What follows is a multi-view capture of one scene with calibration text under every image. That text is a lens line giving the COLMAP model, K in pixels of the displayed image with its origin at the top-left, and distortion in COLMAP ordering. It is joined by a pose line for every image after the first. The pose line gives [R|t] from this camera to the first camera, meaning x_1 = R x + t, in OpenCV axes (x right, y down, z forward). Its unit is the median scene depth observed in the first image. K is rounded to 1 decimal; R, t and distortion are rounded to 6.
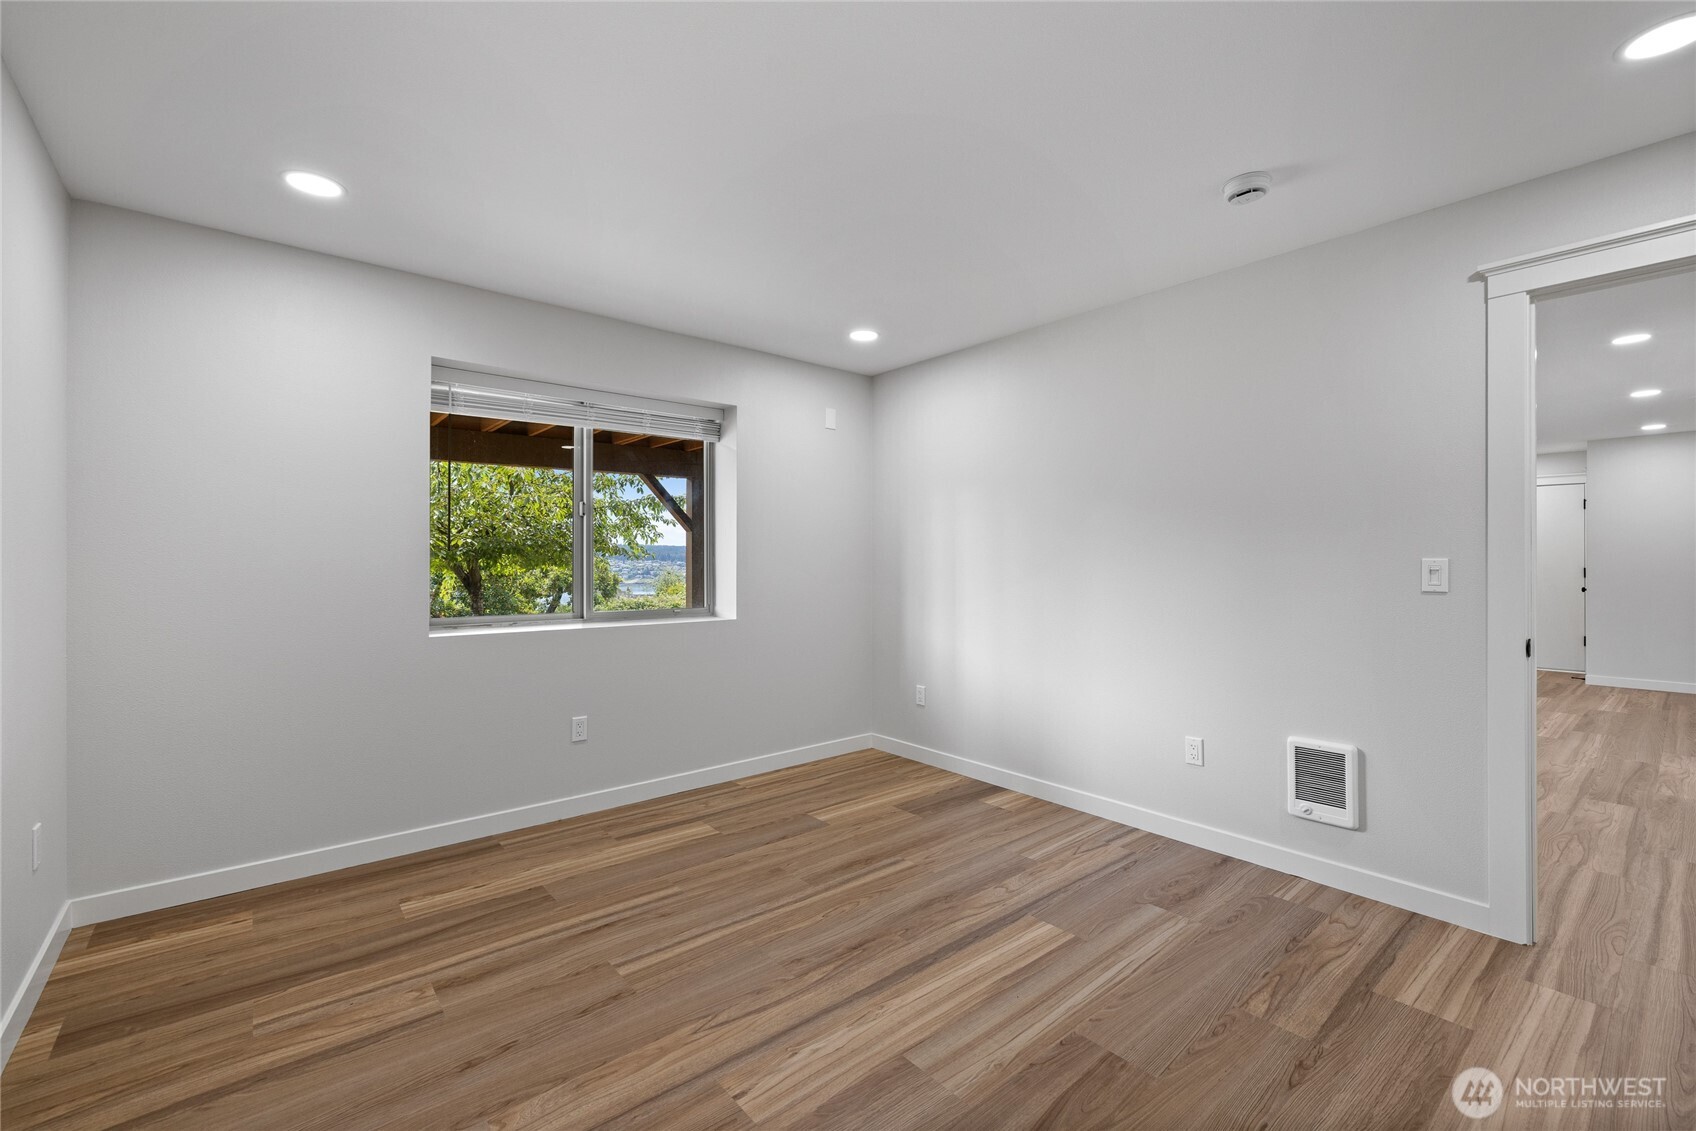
lens RADIAL K [[714.6, 0, 851.7], [0, 714.6, 562.4], [0, 0, 1]] dist [0.003993, -0.000813]
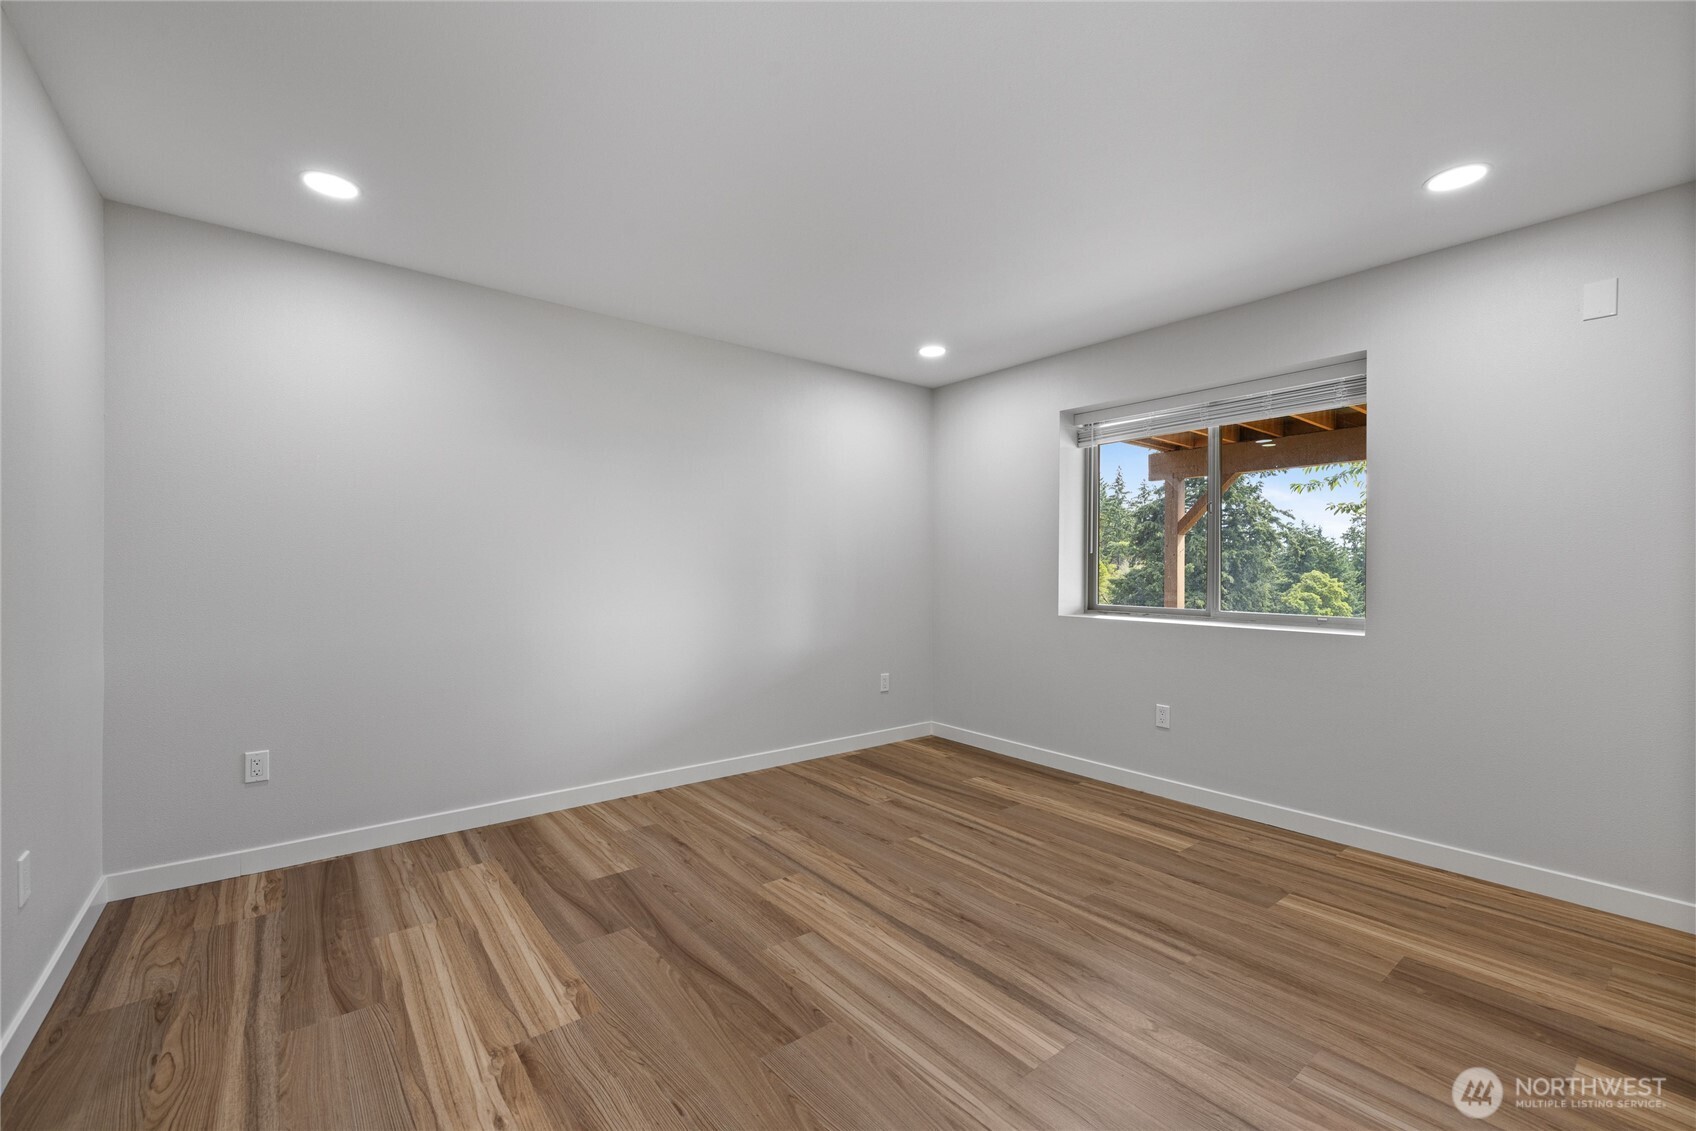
lens RADIAL K [[714.6, 0, 854.1], [0, 714.6, 565.3], [0, 0, 1]] dist [0.003993, -0.000813]
pose [[-0.027083, -0.003918, -0.999625, 0.867967], [-0.004650, 0.999982, -0.003793, 0.016984], [0.999622, 0.004546, -0.027101, 0.700721]]
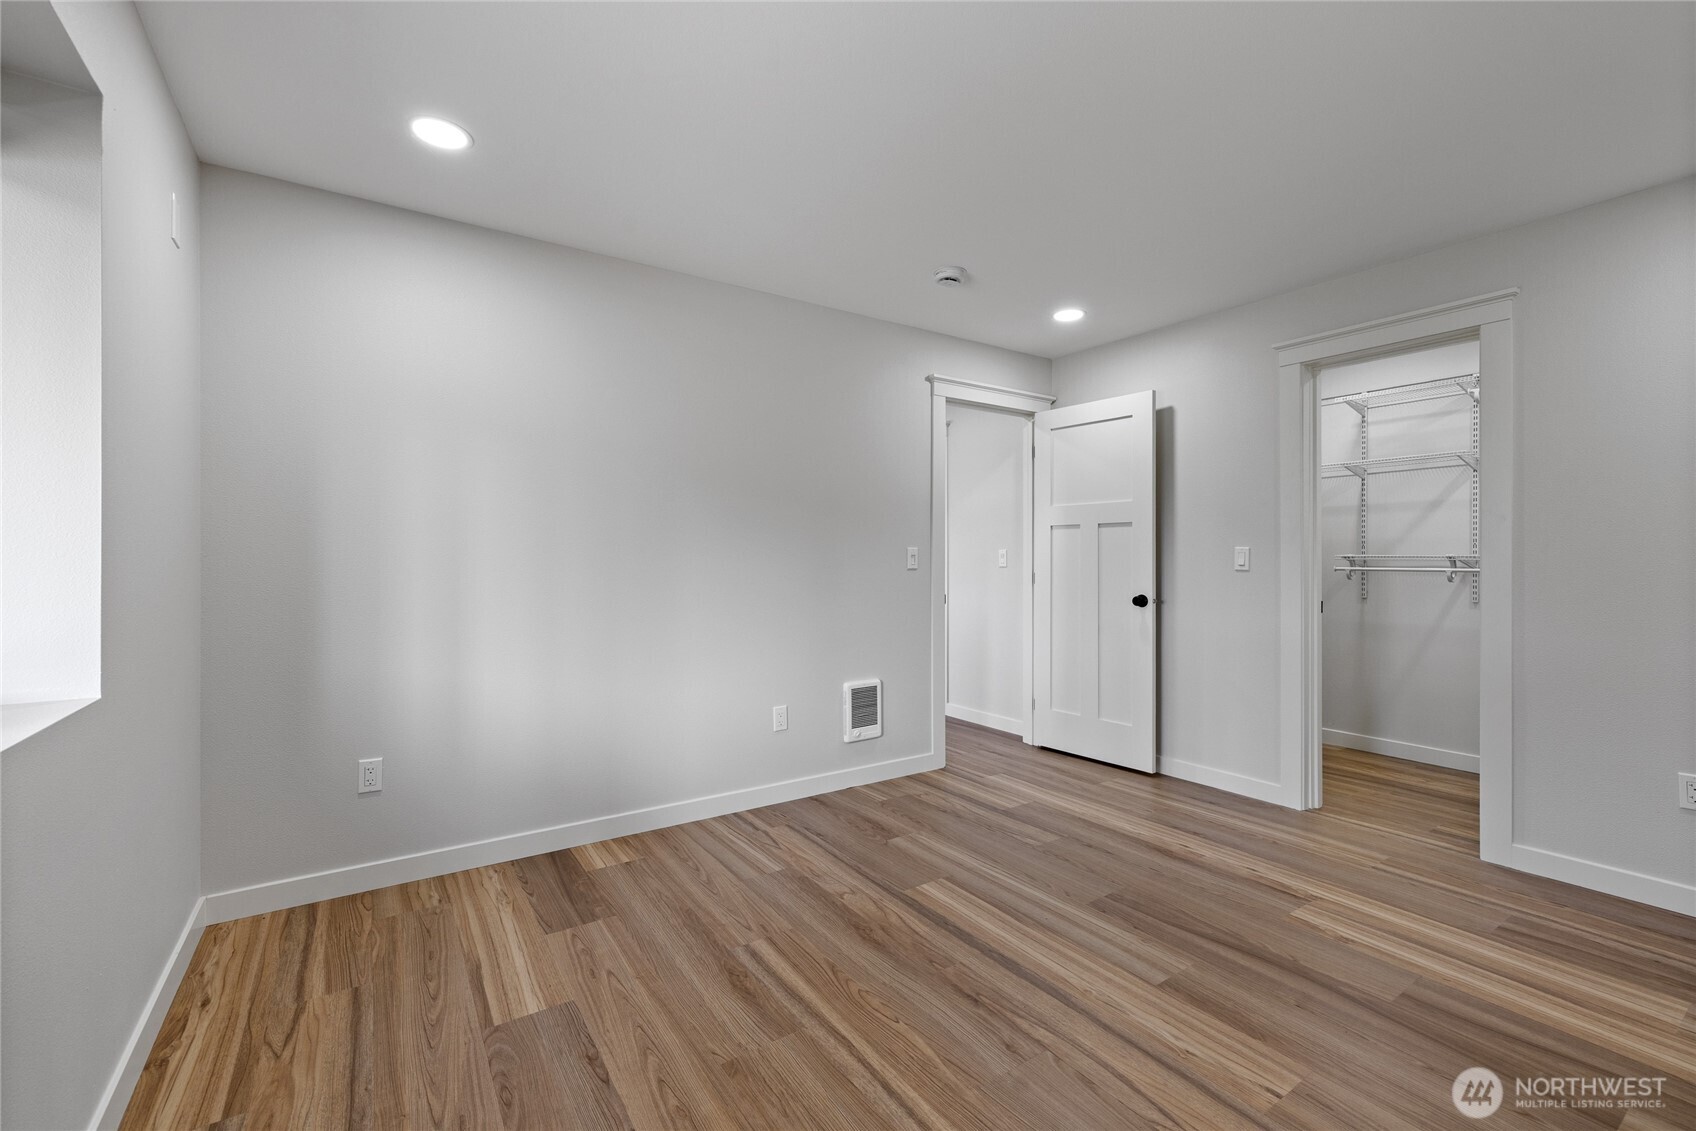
lens RADIAL K [[714.6, 0, 852.3], [0, 714.6, 561.1], [0, 0, 1]] dist [0.003993, -0.000813]
pose [[0.105367, -0.003374, 0.994428, -0.683549], [0.000925, 0.999994, 0.003294, 0.016804], [-0.994433, 0.000573, 0.105369, 0.854590]]
